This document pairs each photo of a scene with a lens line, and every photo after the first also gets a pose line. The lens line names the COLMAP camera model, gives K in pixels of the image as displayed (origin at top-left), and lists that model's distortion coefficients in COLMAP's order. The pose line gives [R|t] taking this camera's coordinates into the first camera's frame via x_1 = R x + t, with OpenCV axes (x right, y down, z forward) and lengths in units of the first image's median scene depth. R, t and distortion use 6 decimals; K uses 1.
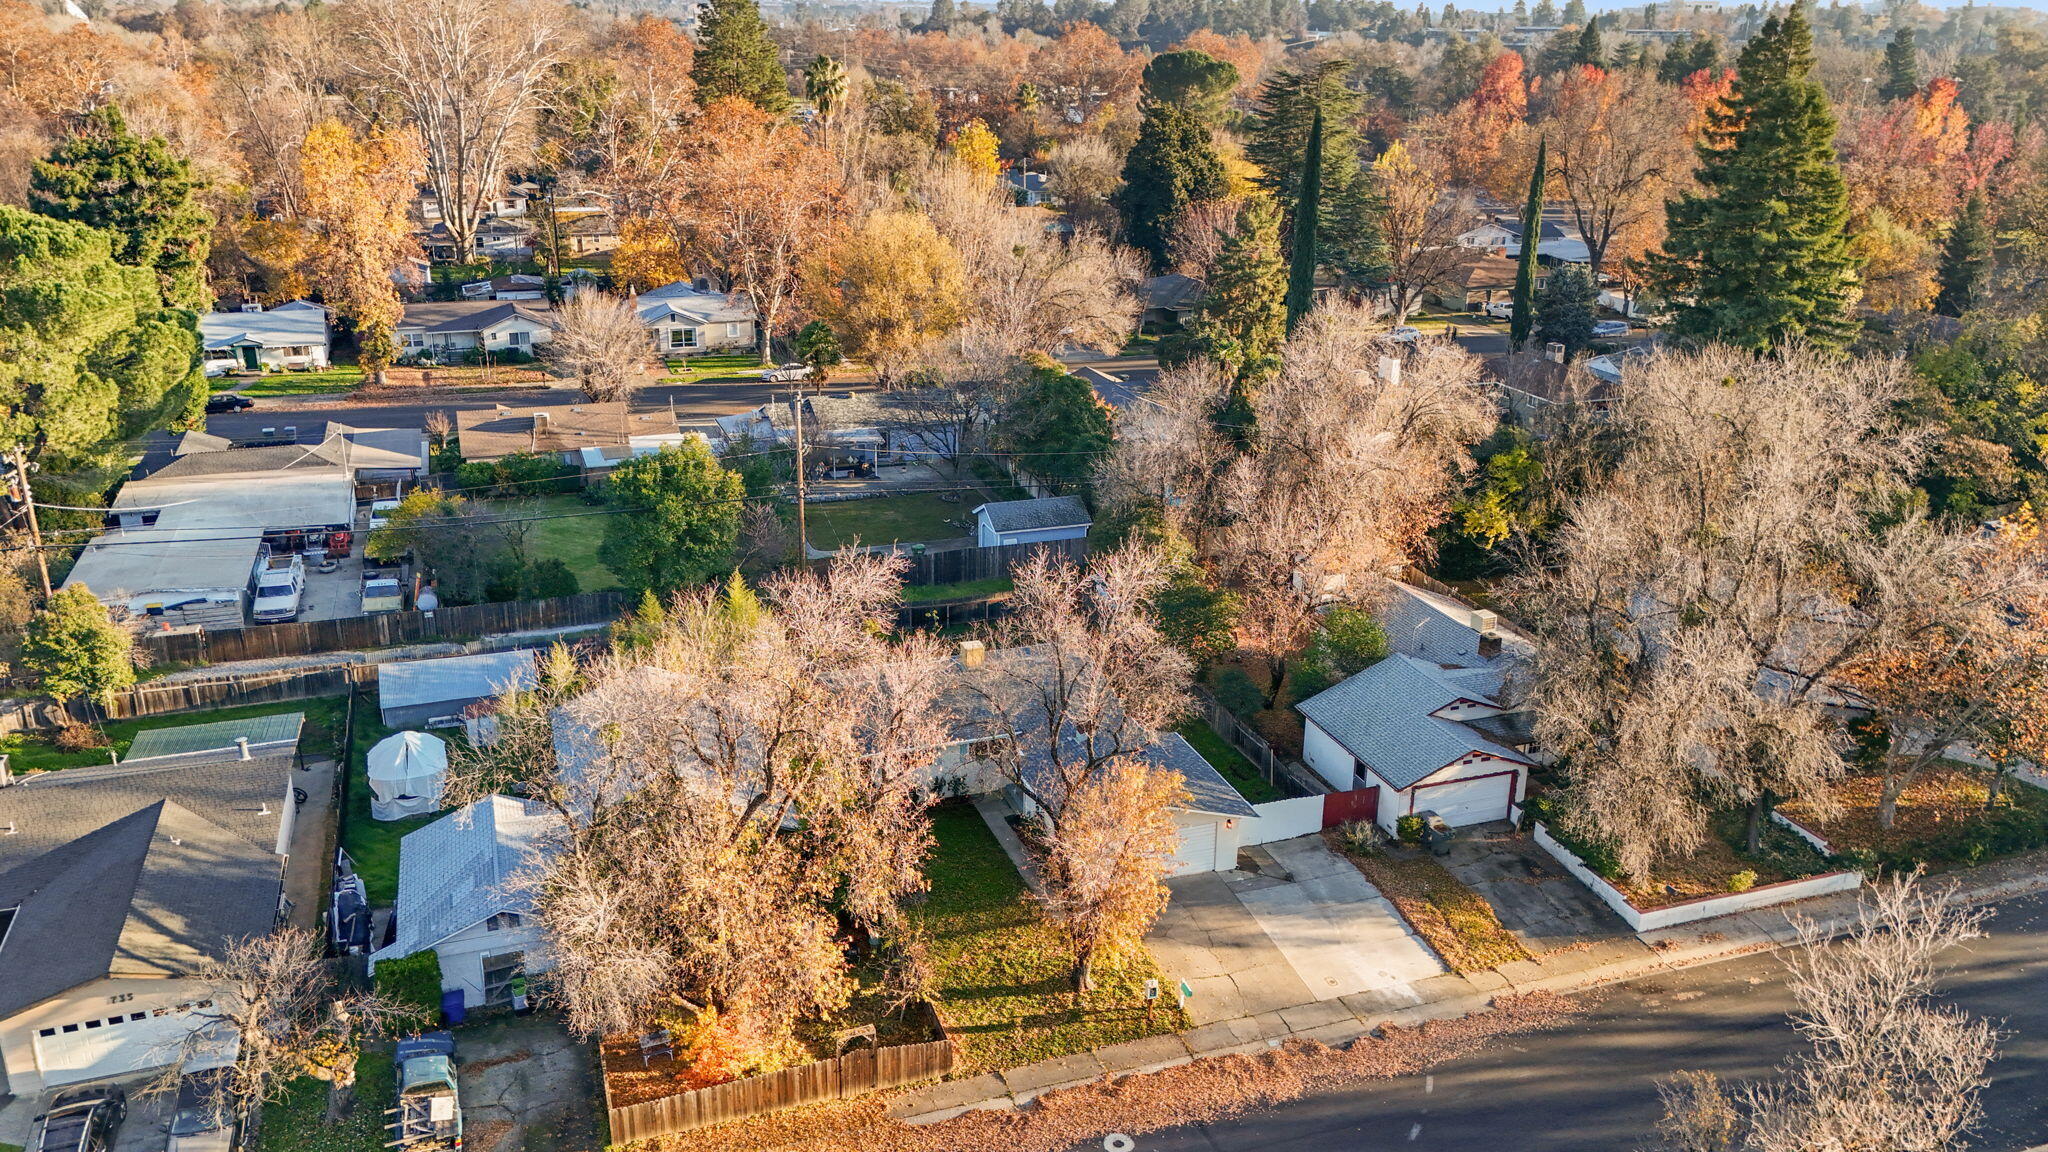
lens RADIAL K [[1566.5, 0, 1026.6], [0, 1566.5, 540.2], [0, 0, 1]] dist [0.046109, -0.007231]
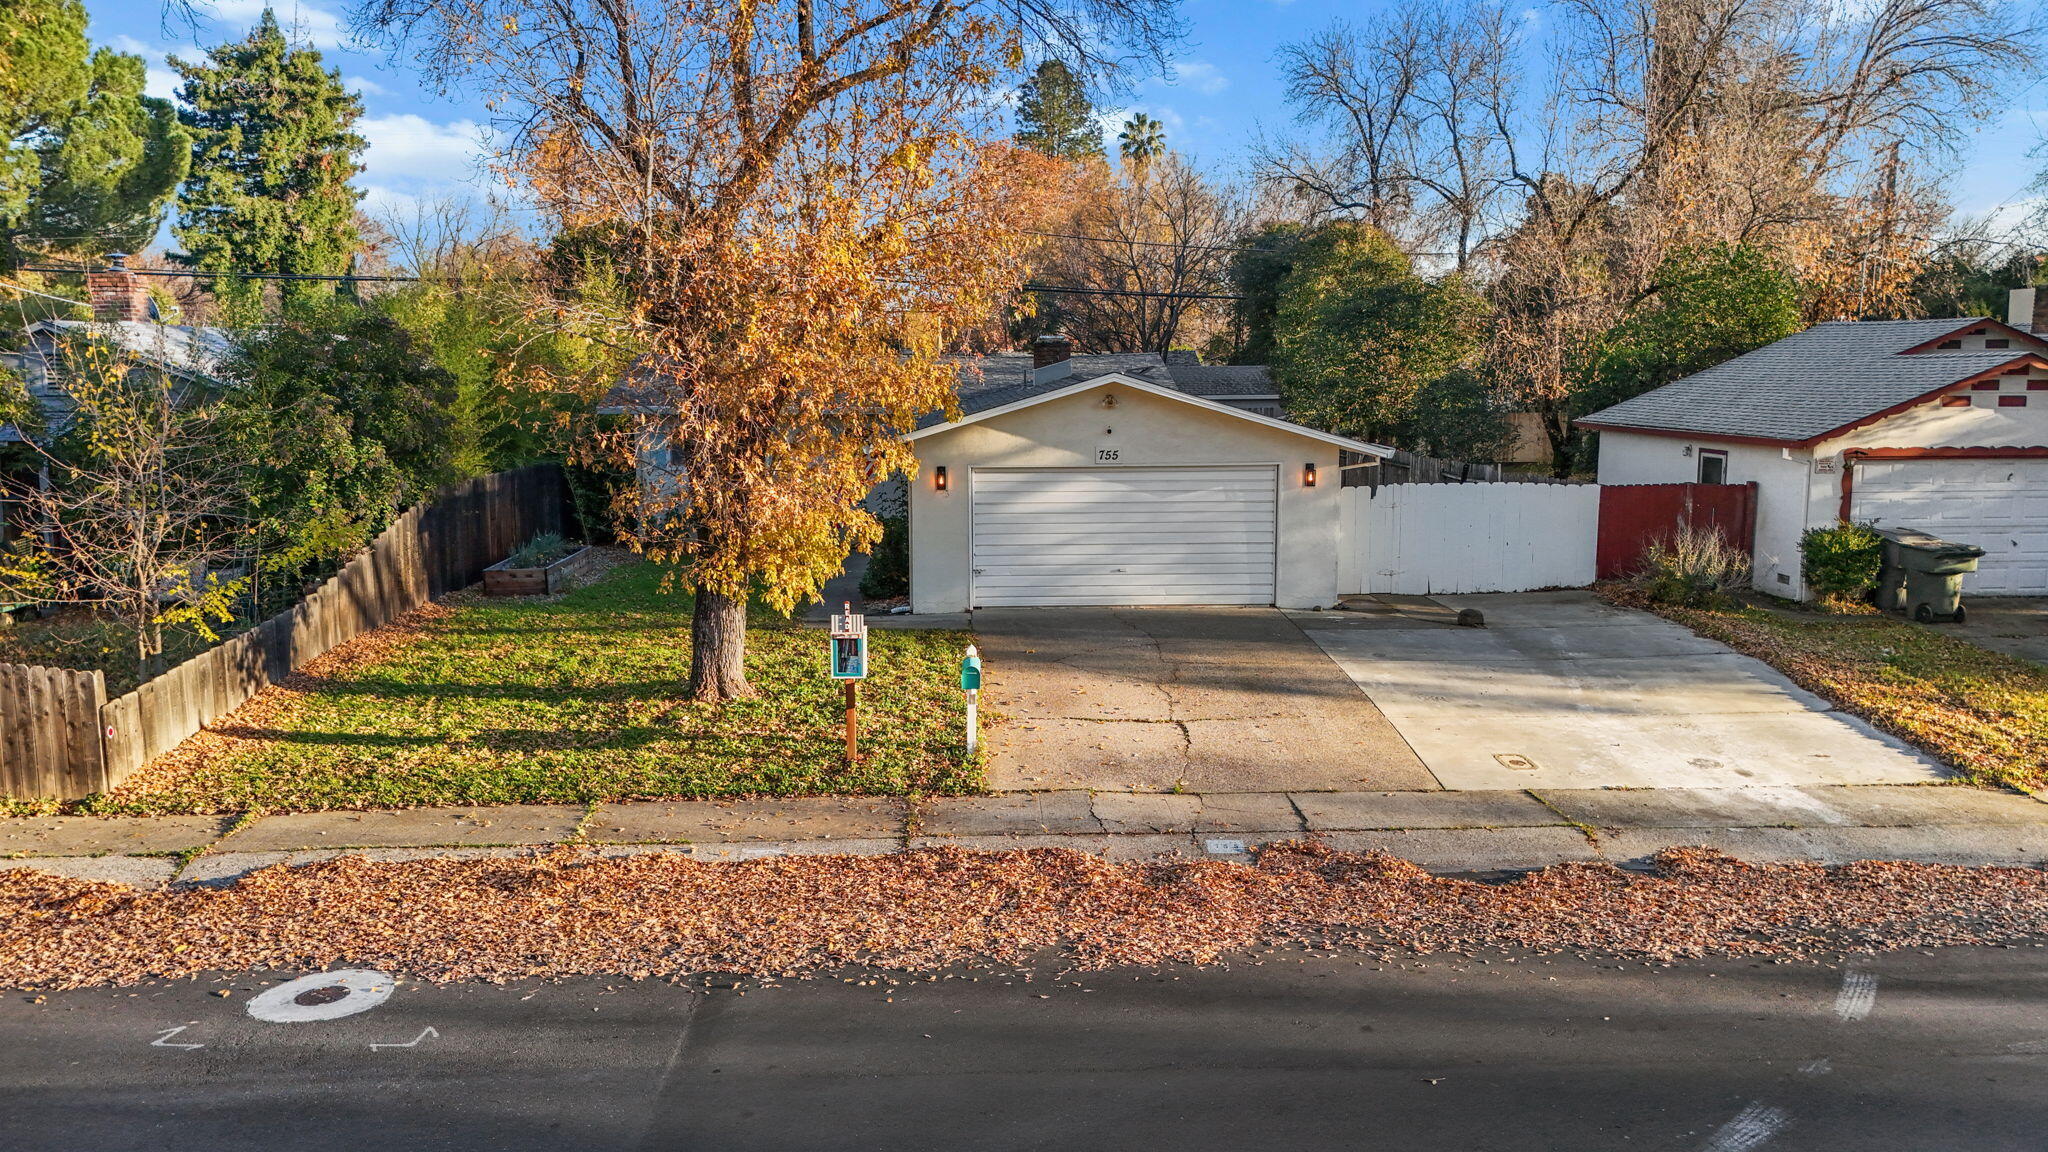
lens RADIAL K [[1509.1, 0, 1029.9], [0, 1509.1, 569.2], [0, 0, 1]] dist [0.059457, -0.045291]
pose [[0.957536, 0.023670, -0.287341, 0.159095], [-0.077016, 0.981408, -0.175803, 0.256753], [0.277837, 0.190468, 0.941556, 0.587891]]
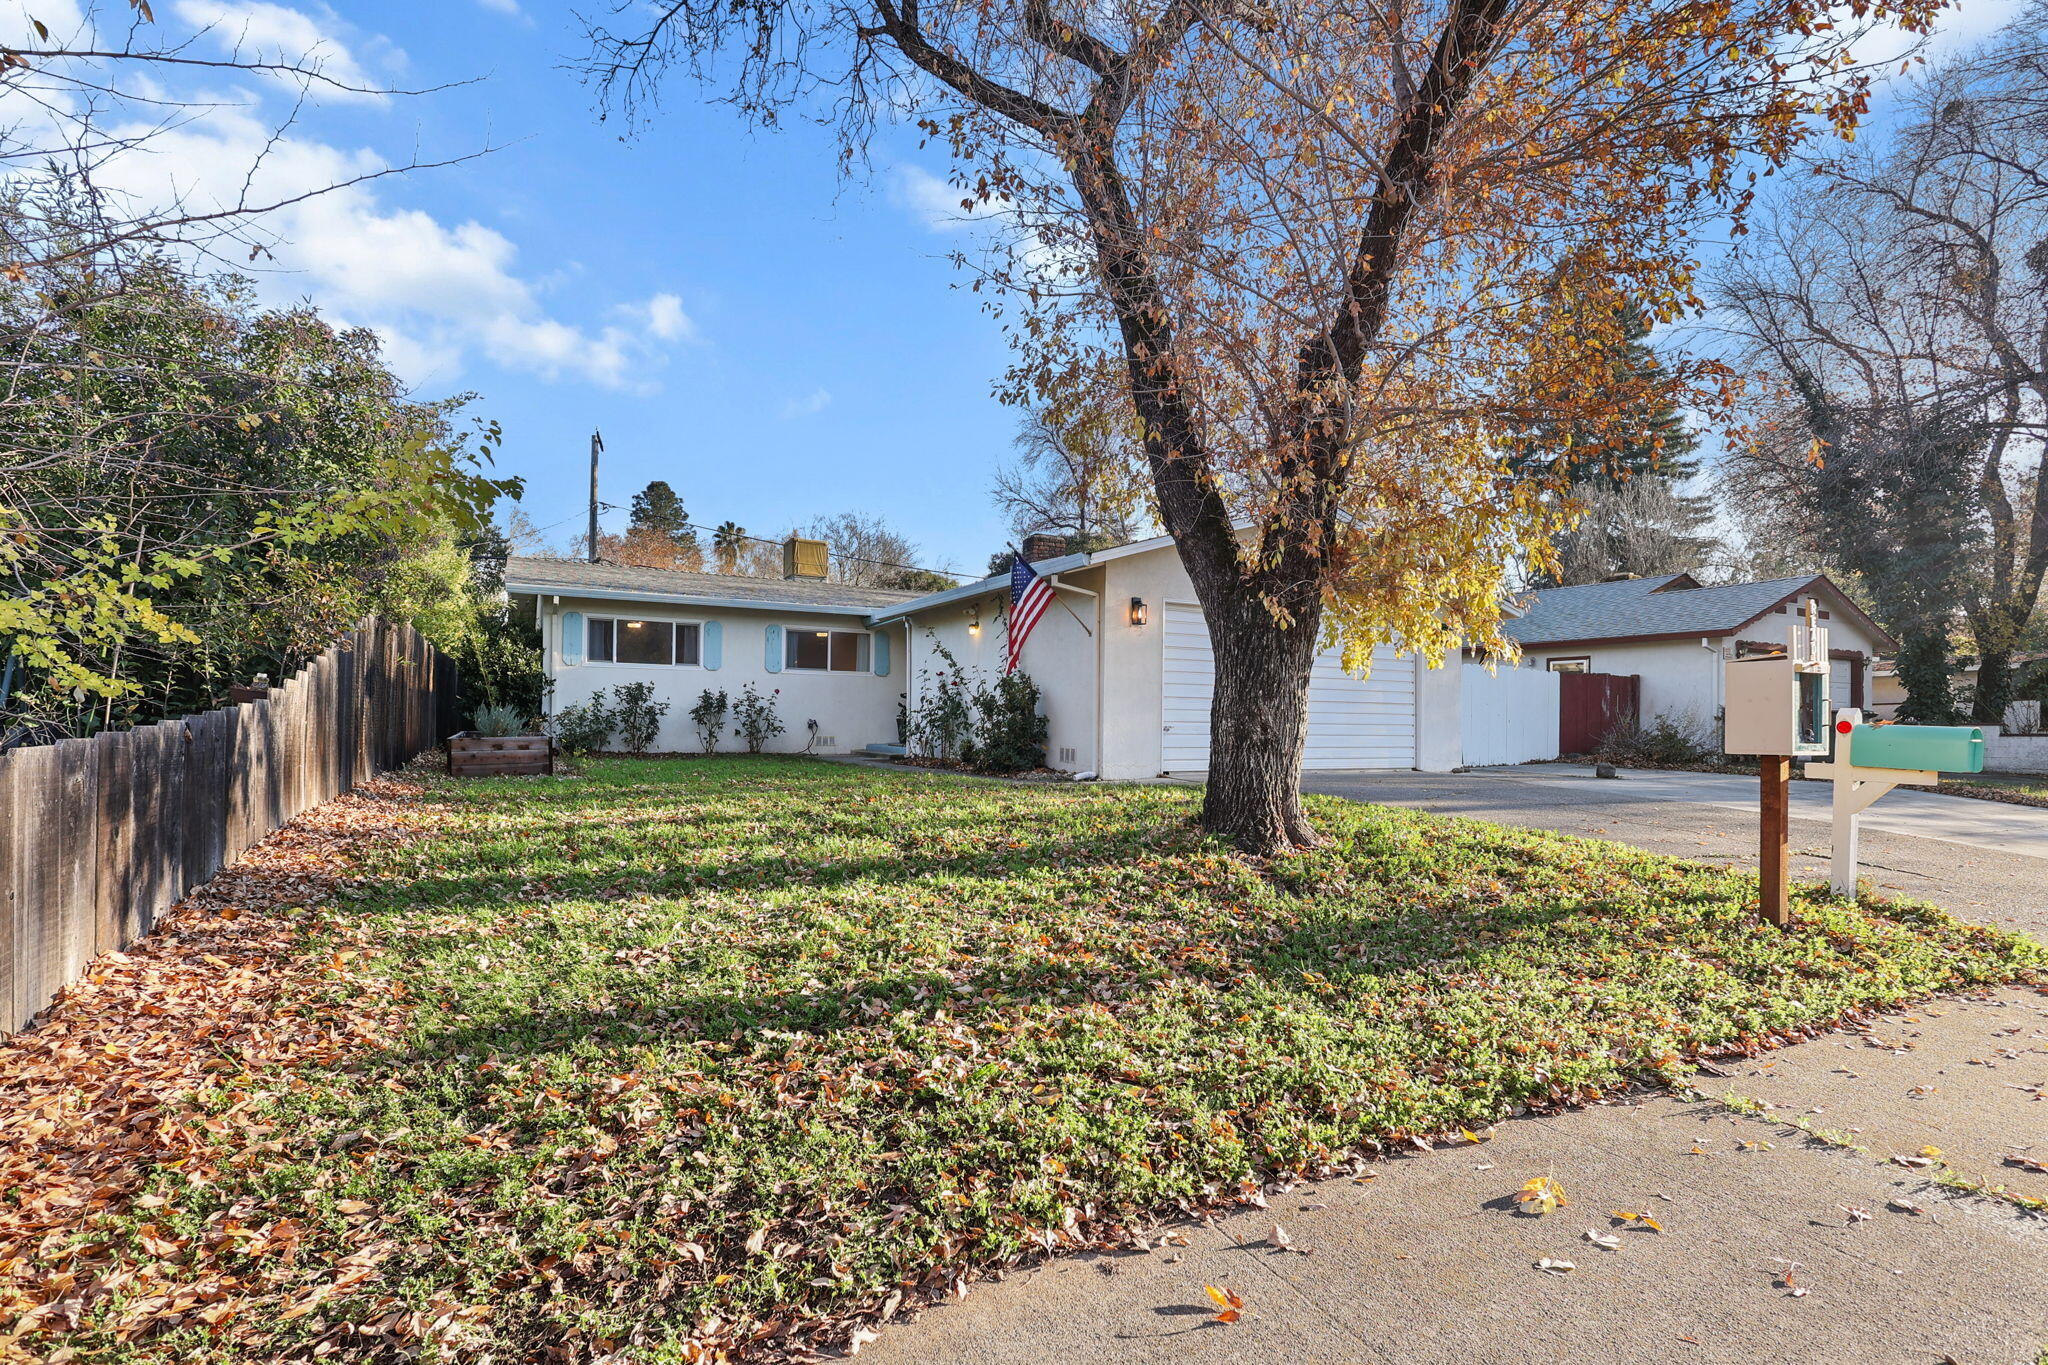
lens RADIAL K [[965.2, 0, 1028.1], [0, 965.2, 712.3], [0, 0, 1]] dist [-0.001803, 0.000313]
pose [[0.989417, 0.000406, 0.145097, -0.007033], [0.046583, 0.946171, -0.320298, 0.252530], [-0.137416, 0.323667, 0.936139, 0.741579]]
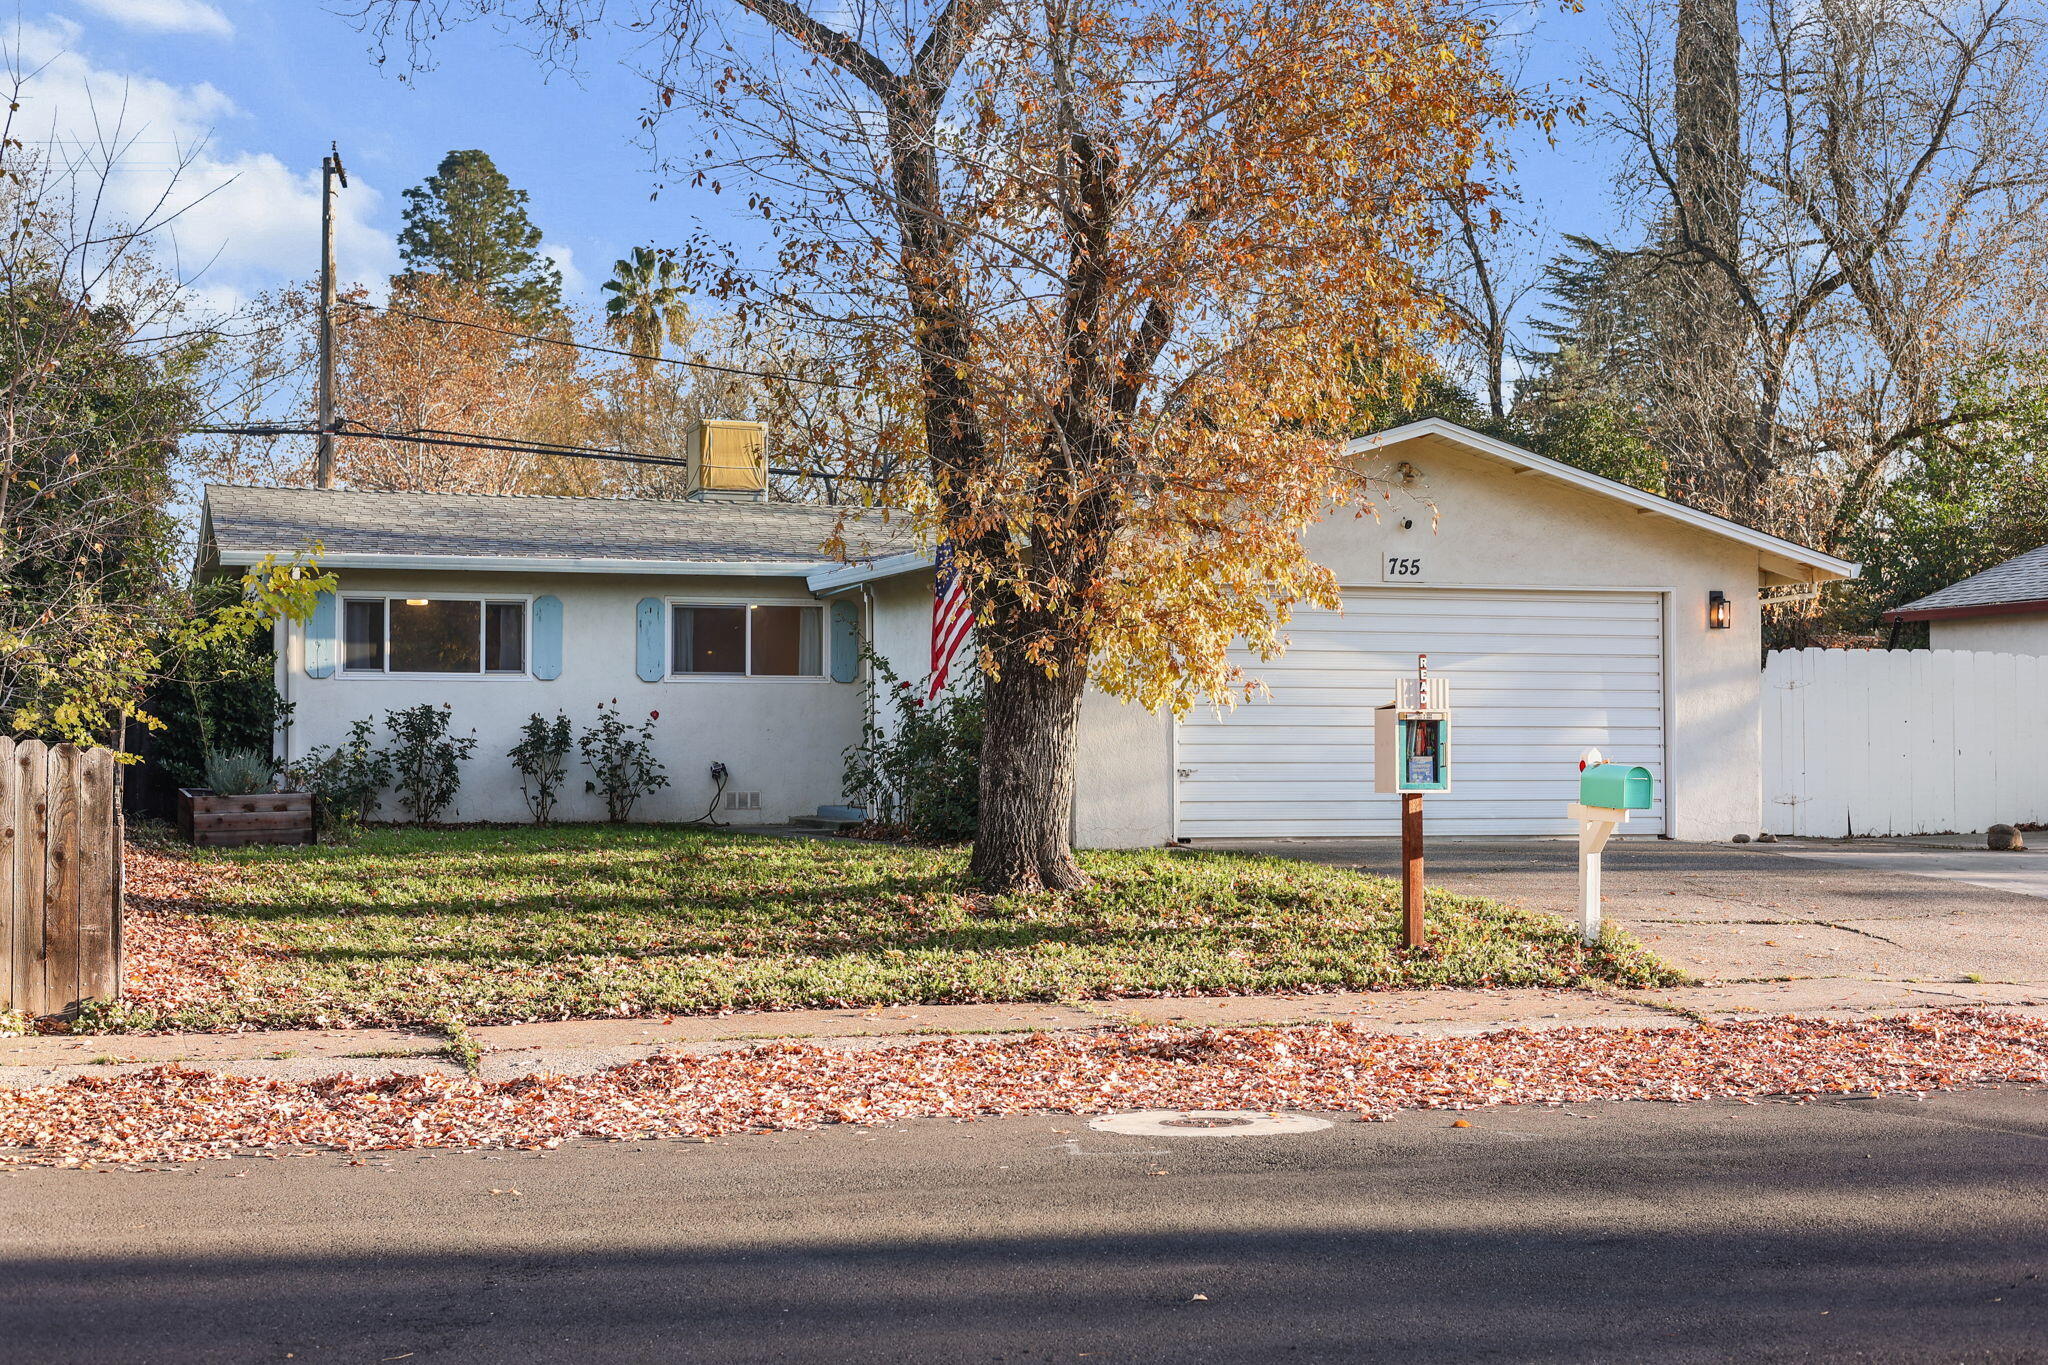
lens RADIAL K [[2835.1, 0, 999.5], [0, 2835.1, 634.5], [0, 0, 1]] dist [0.092361, -0.058948]
pose [[0.999214, -0.013641, -0.037228, 0.036926], [-0.000498, 0.934562, -0.355799, 0.309813], [0.039646, 0.355538, 0.933821, 0.566488]]
